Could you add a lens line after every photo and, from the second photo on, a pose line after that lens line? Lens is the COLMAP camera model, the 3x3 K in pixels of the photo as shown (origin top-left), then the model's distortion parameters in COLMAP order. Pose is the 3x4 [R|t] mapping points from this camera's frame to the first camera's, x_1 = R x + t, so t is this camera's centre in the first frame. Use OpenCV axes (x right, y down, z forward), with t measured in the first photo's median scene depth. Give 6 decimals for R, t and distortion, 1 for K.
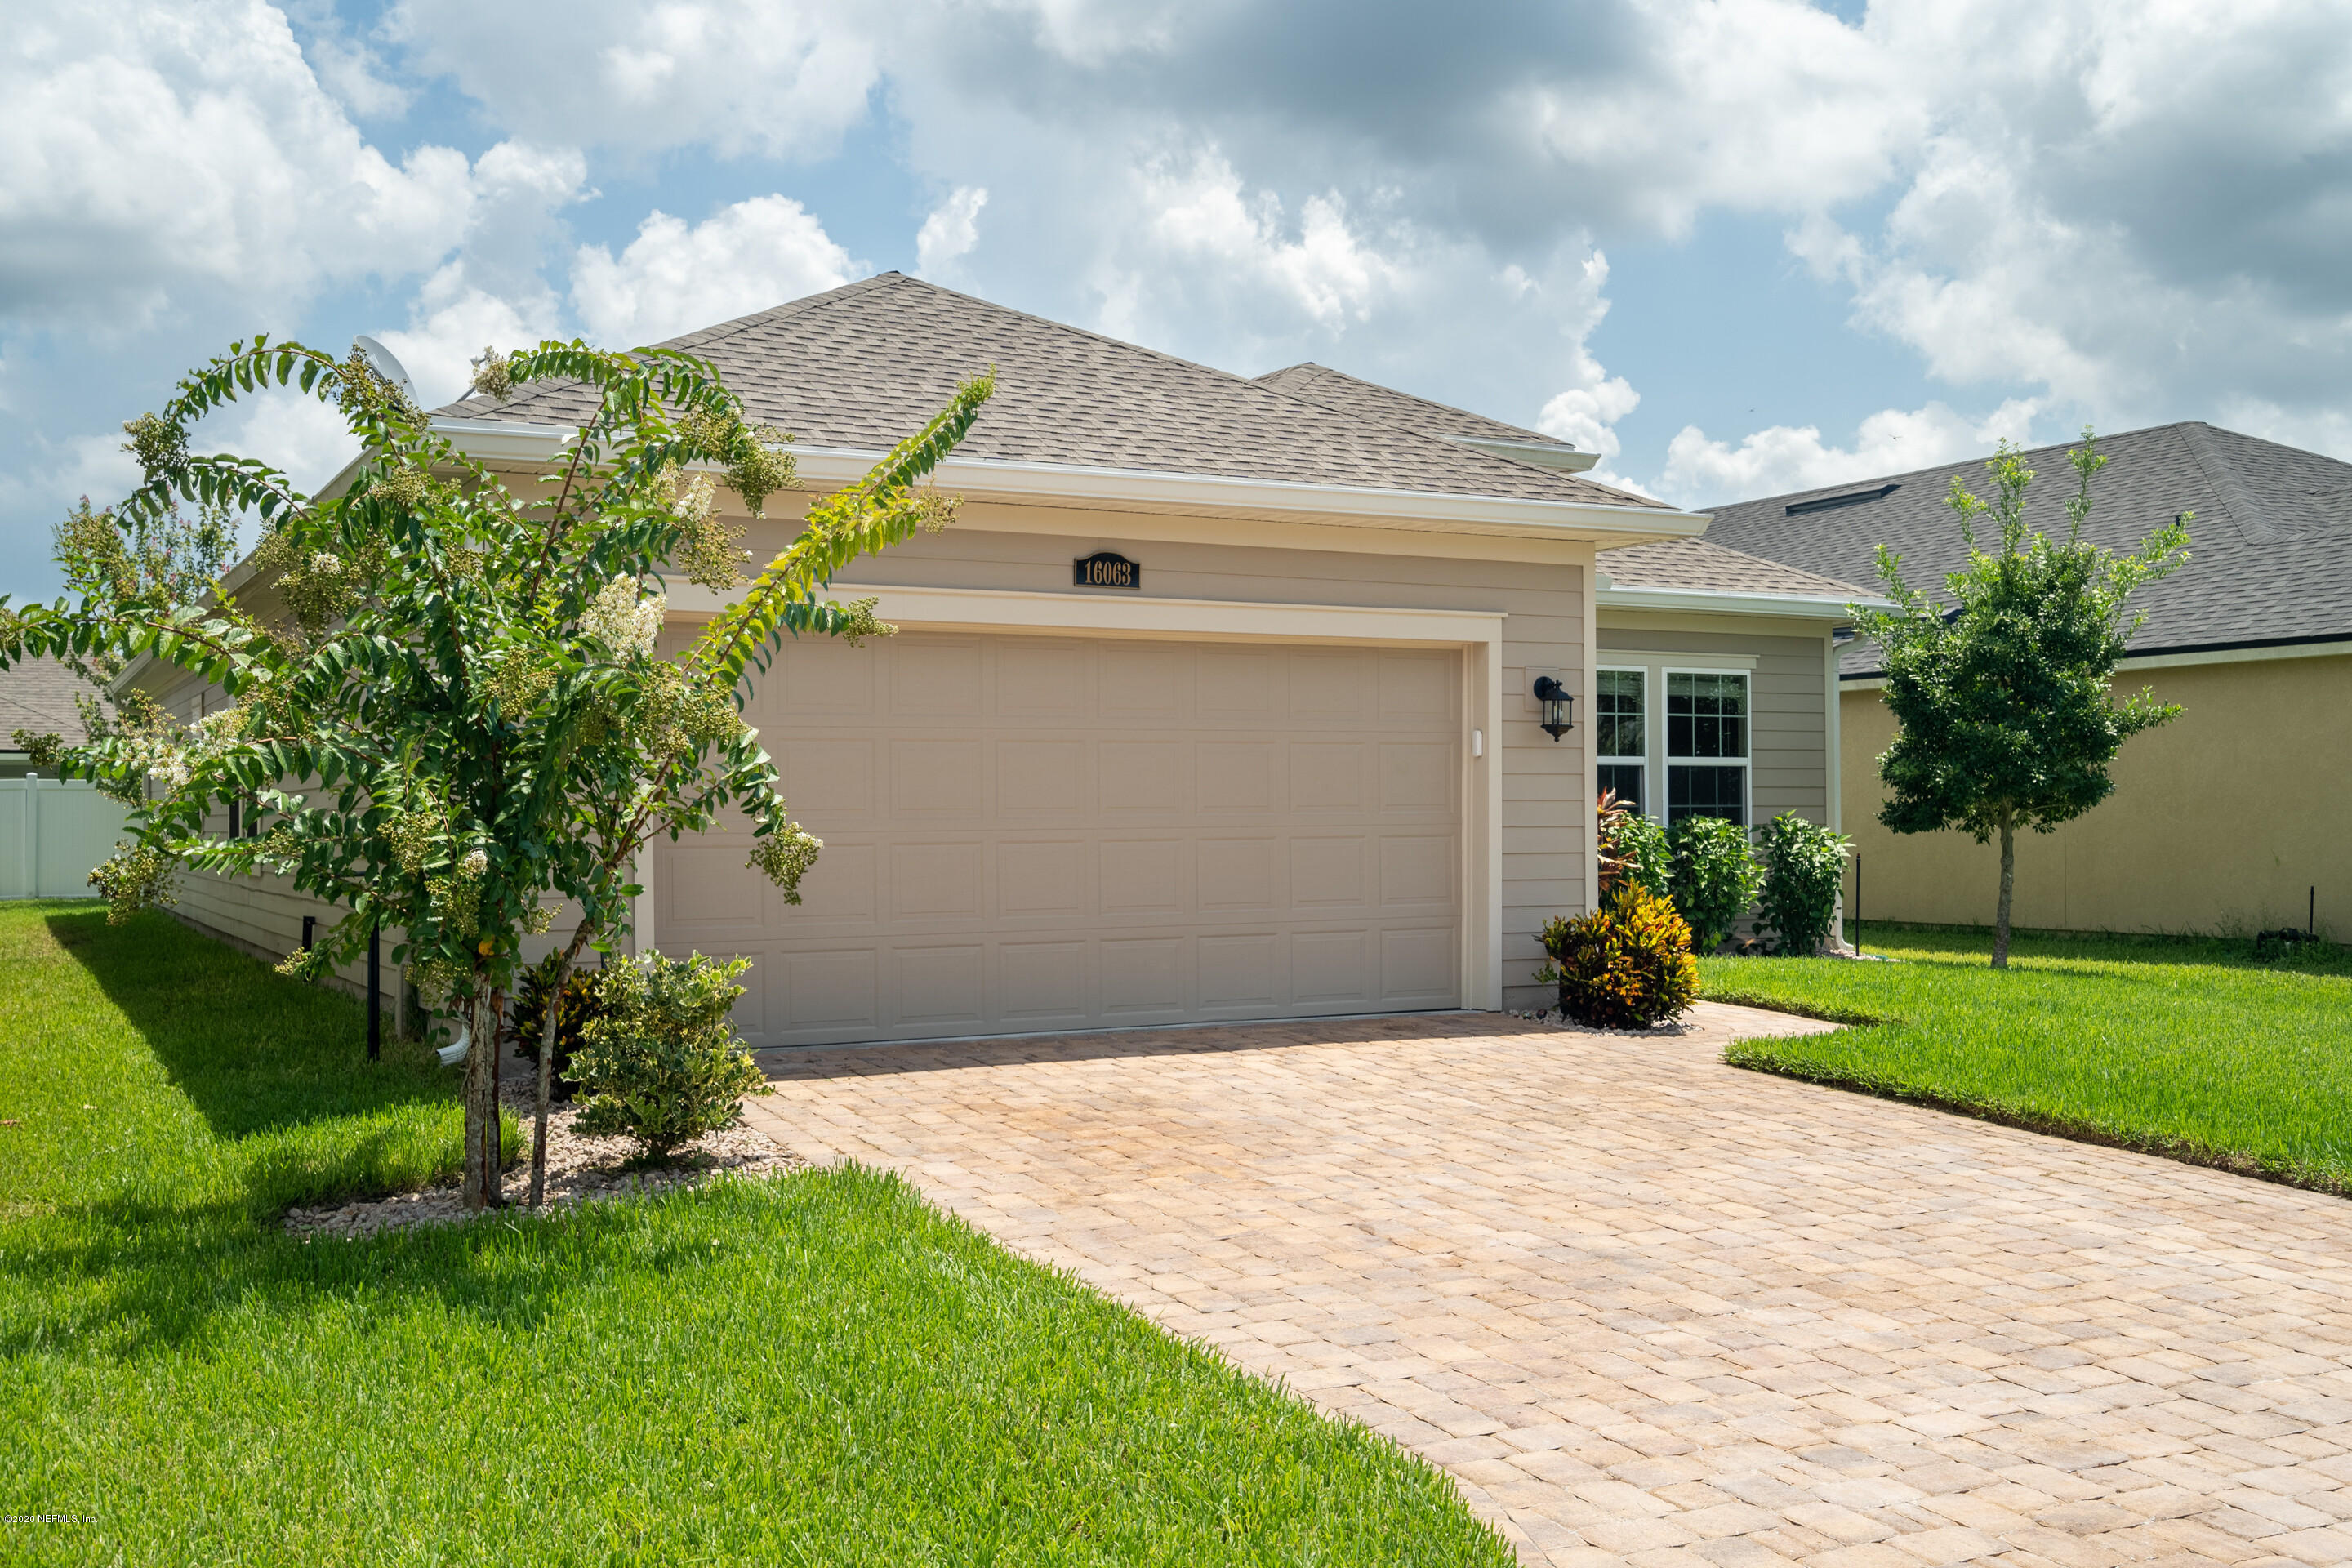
lens RADIAL K [[2330.6, 0, 1173.2], [0, 2330.6, 780.6], [0, 0, 1]] dist [0.027748, 0.000000]
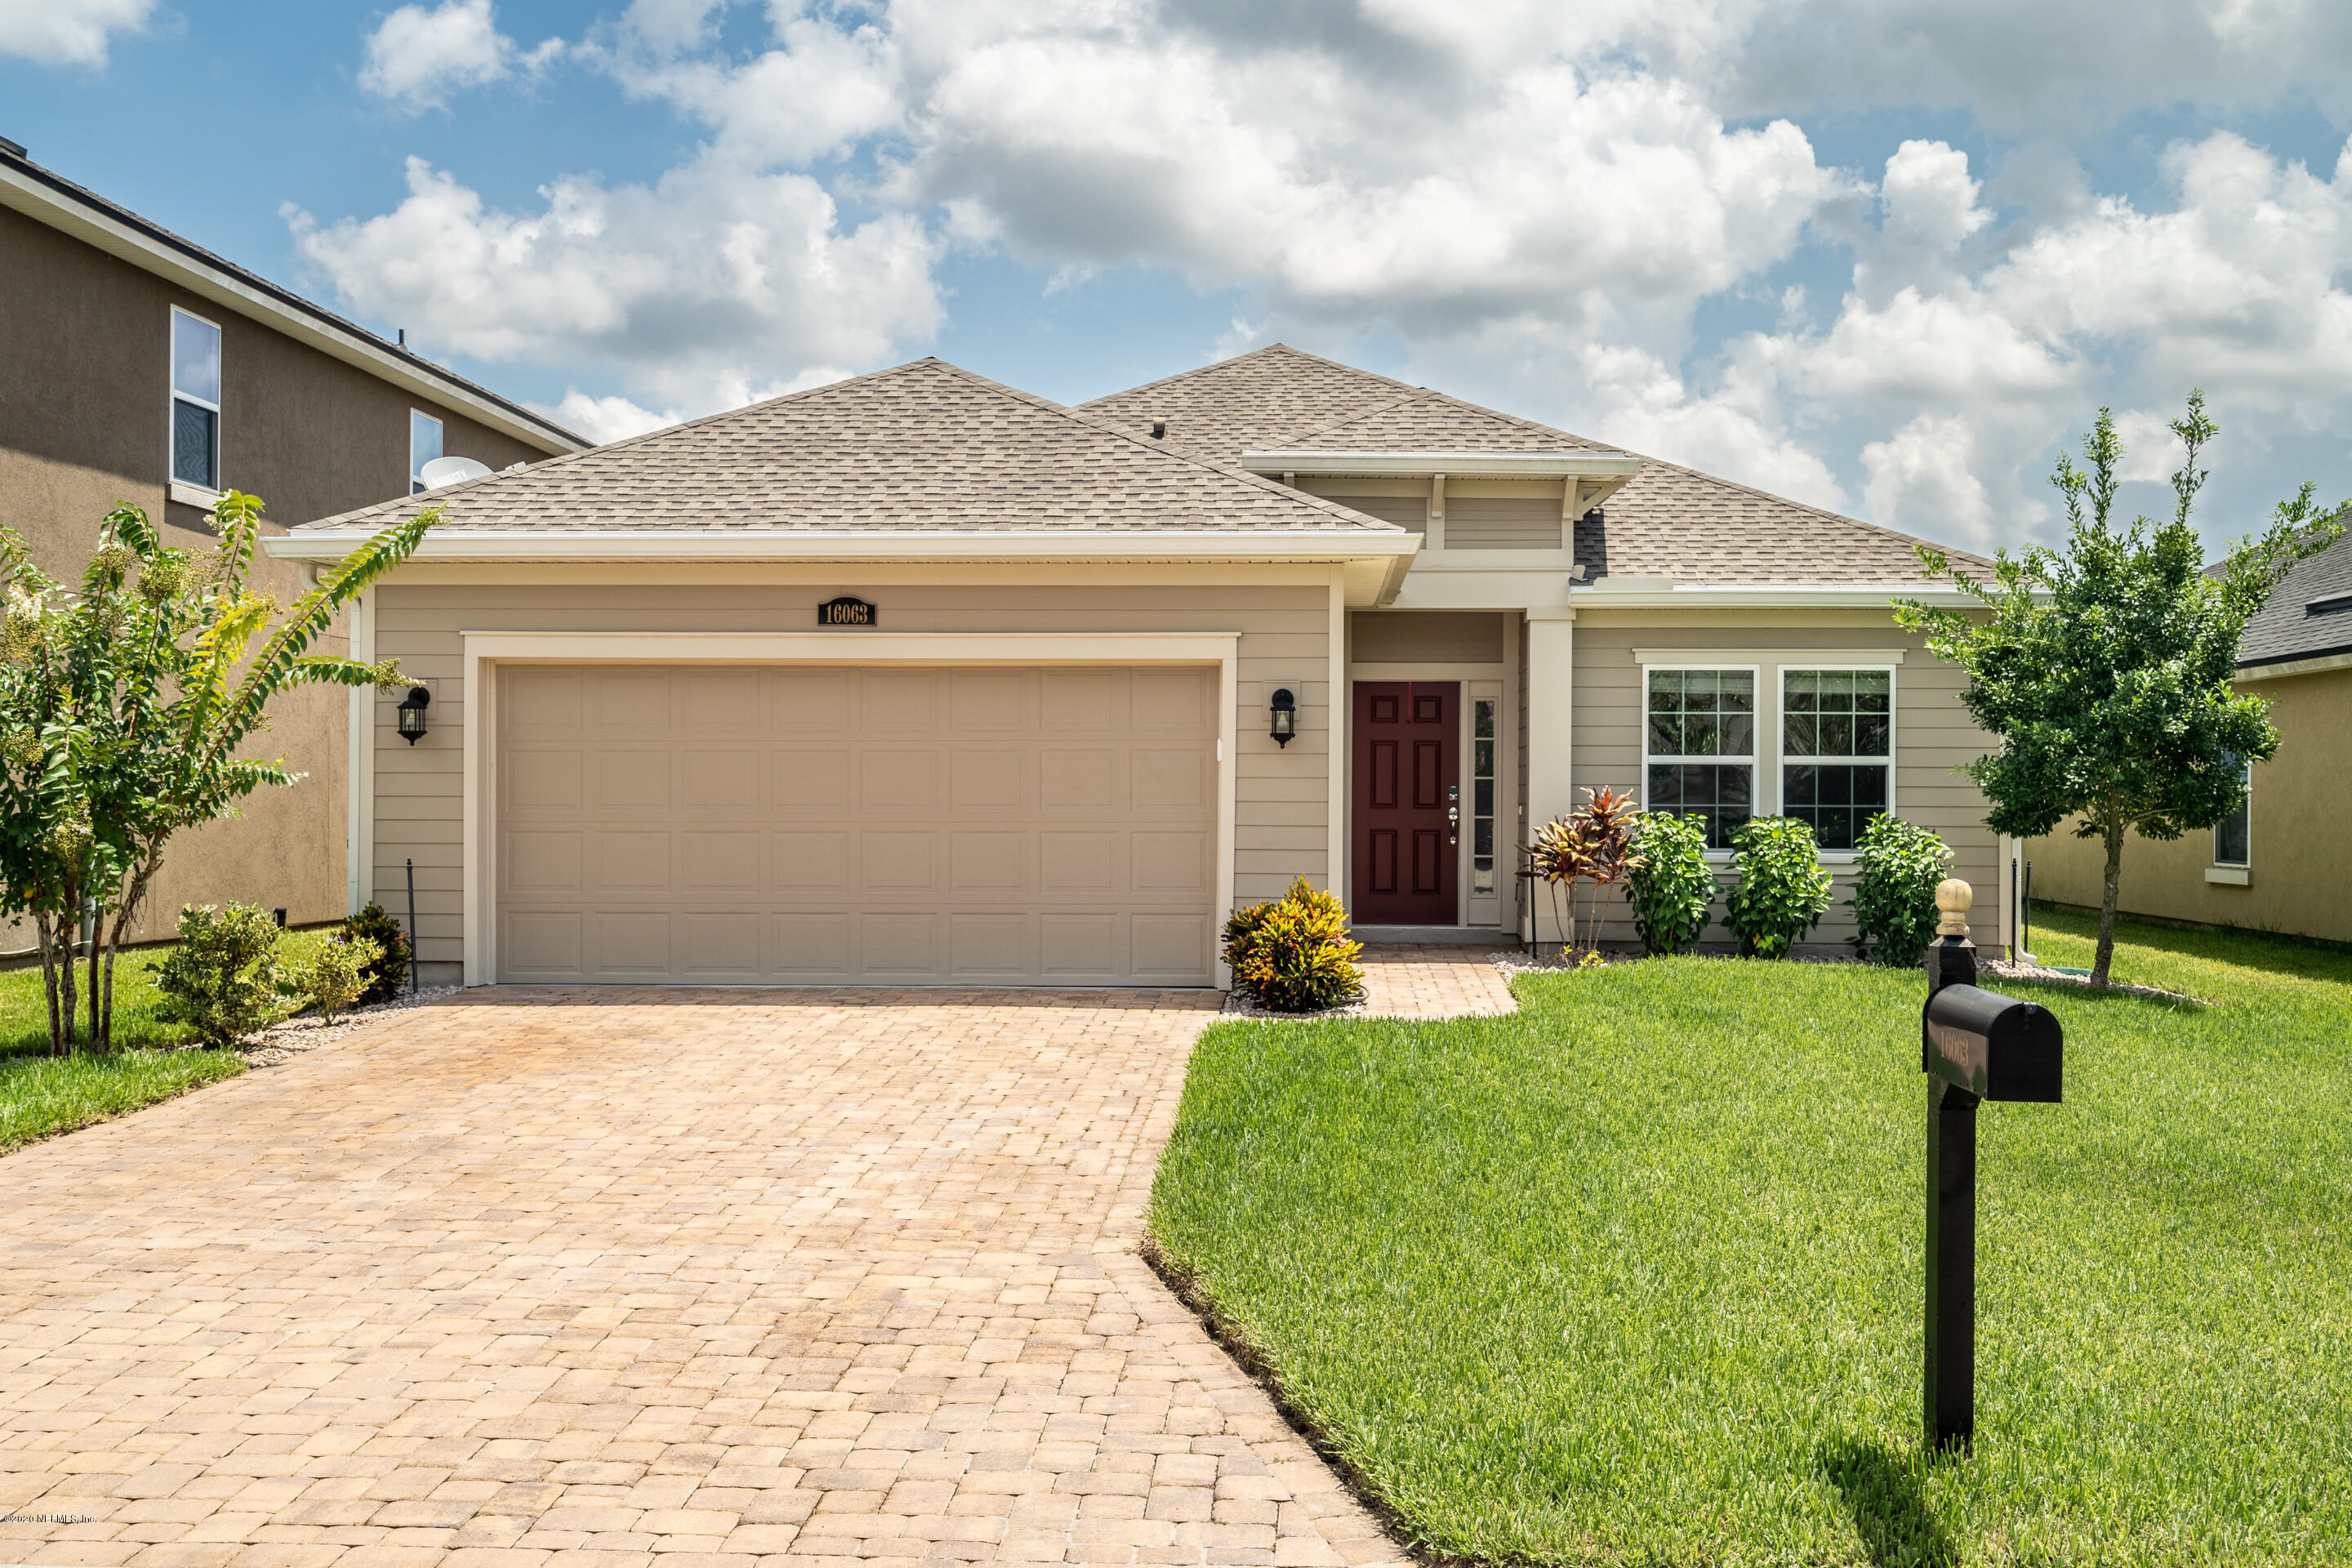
lens RADIAL K [[2330.6, 0, 1169.7], [0, 2330.6, 782.5], [0, 0, 1]] dist [0.027748, 0.000000]
pose [[0.859608, 0.005766, -0.510922, 0.503368], [-0.001027, 0.999954, 0.009558, -0.008351], [0.510954, -0.007691, 0.859574, 0.022557]]
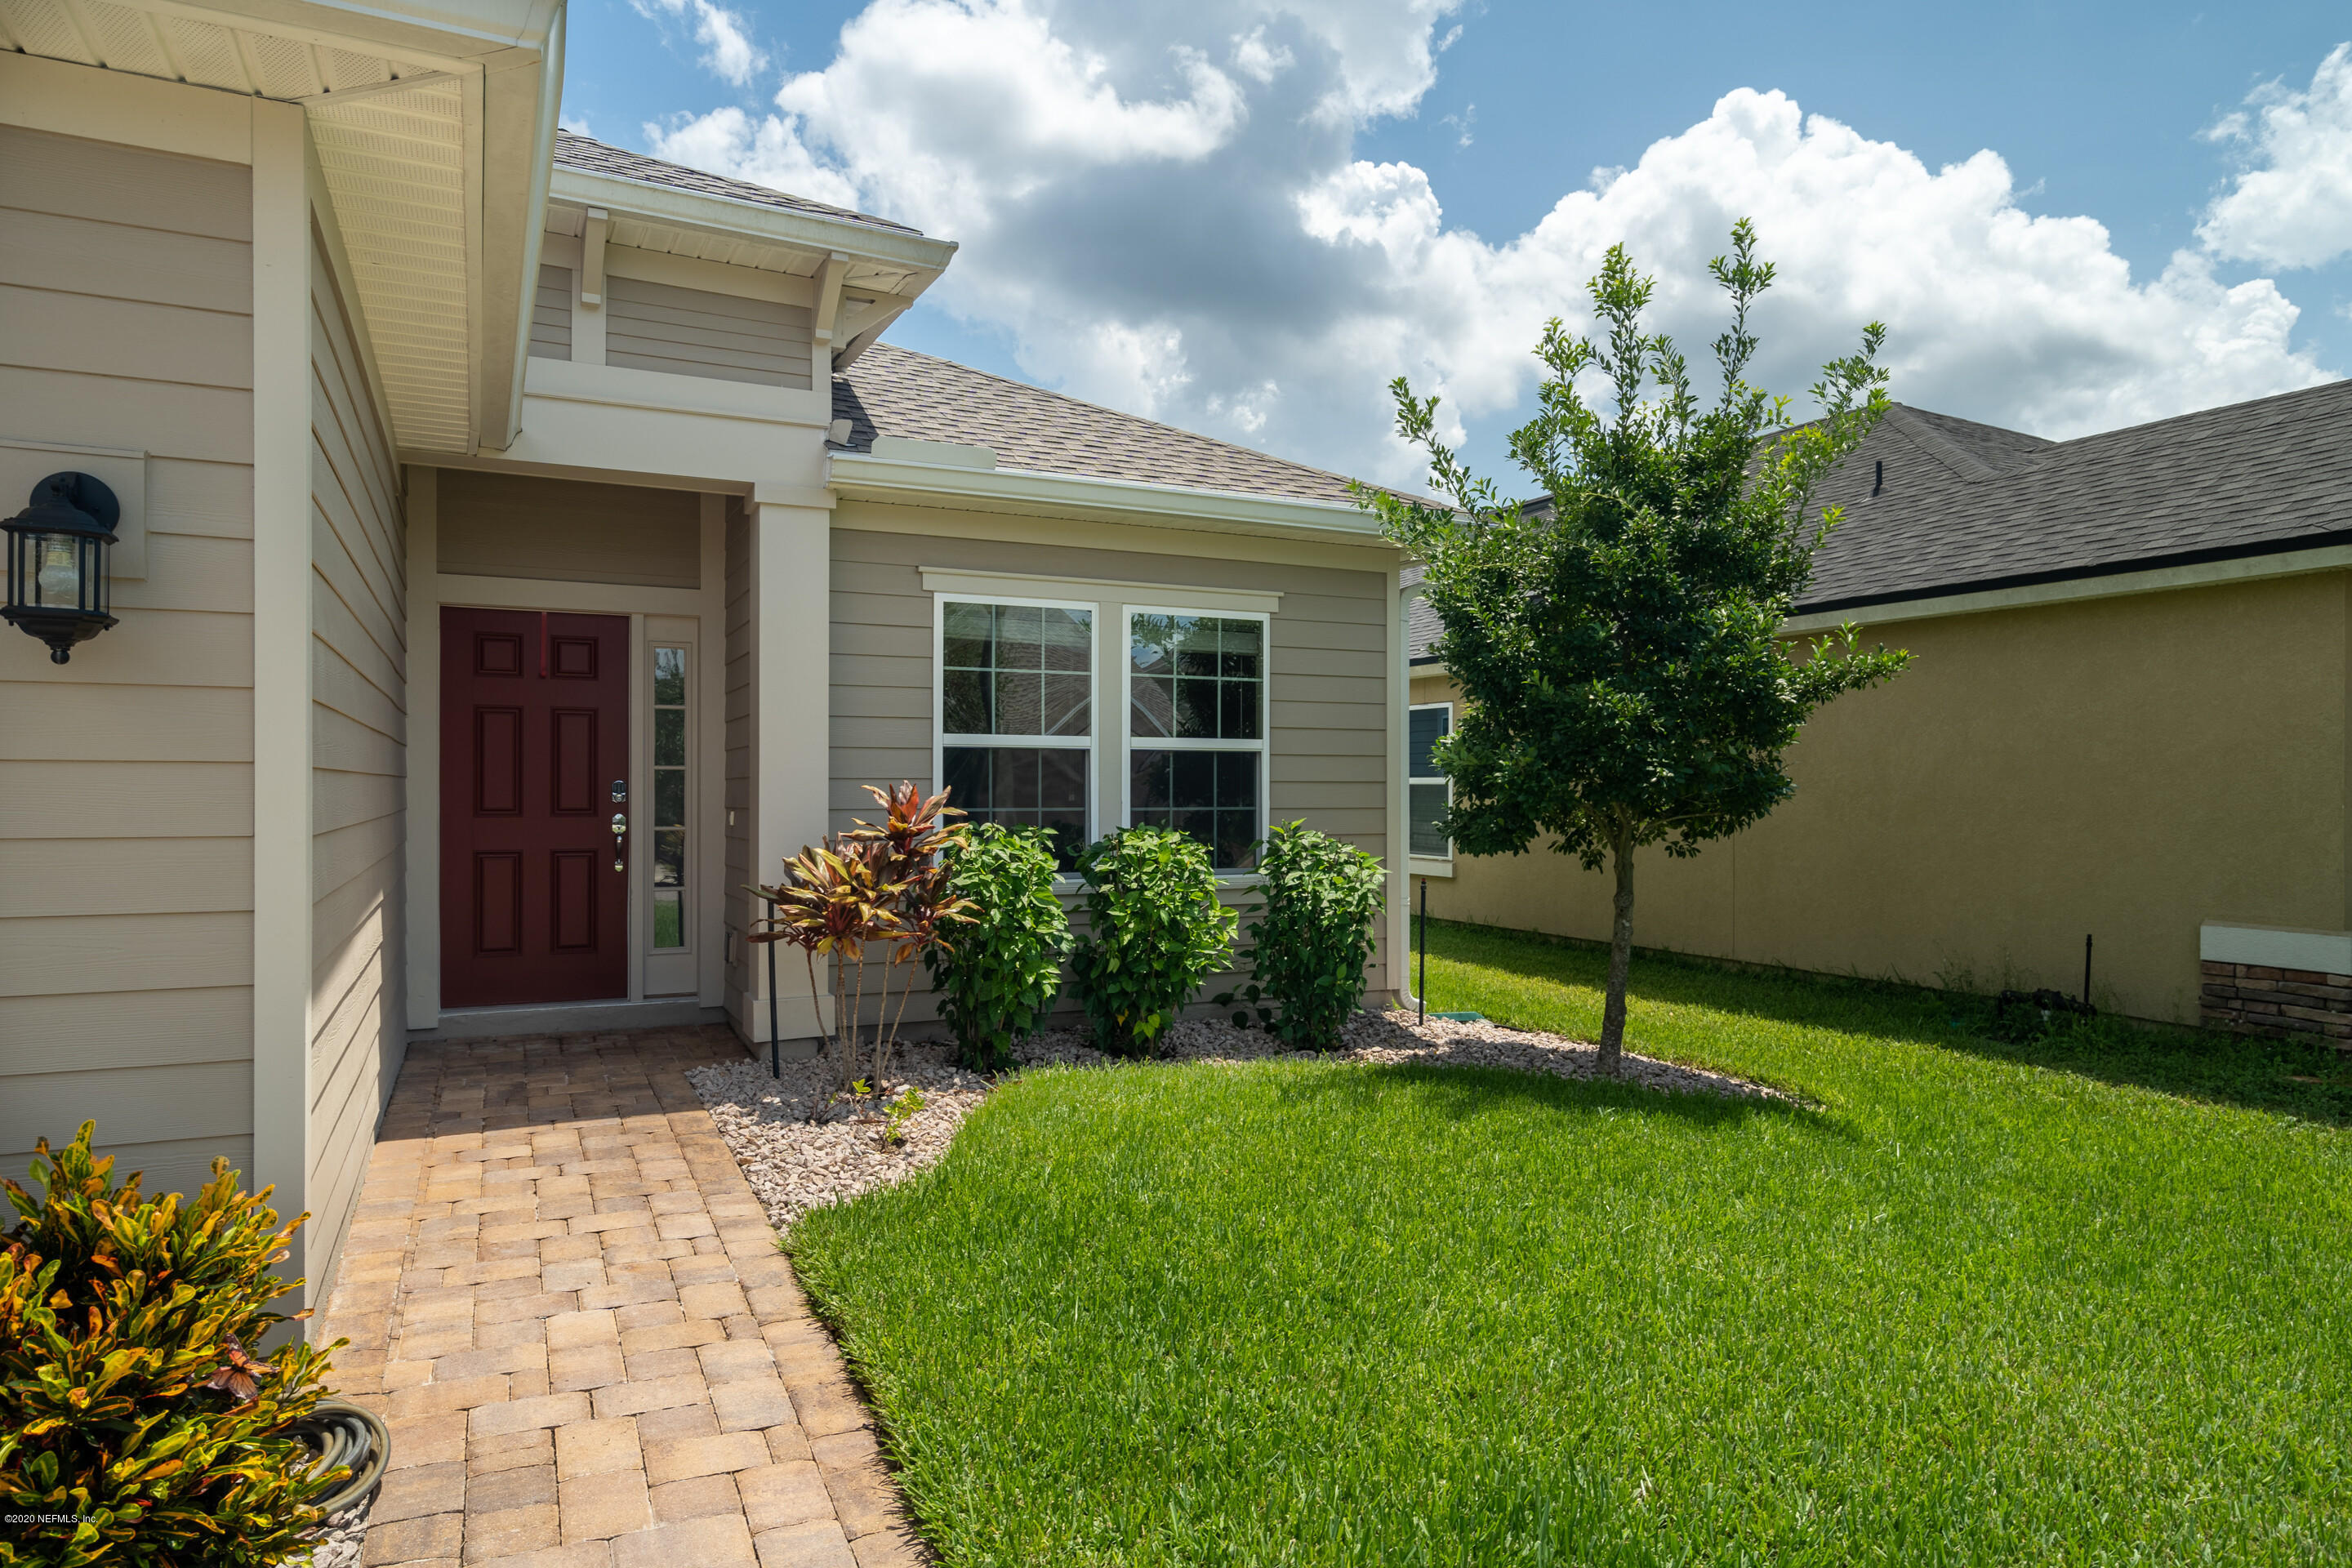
lens RADIAL K [[1442.0, 0, 1167.5], [0, 1442.0, 787.6], [0, 0, 1]] dist [0.022208, 0.000659]
pose [[0.999433, 0.006727, -0.032978, 0.241906], [-0.006150, 0.999826, 0.017589, -0.003028], [0.033091, -0.017376, 0.999301, 0.593220]]
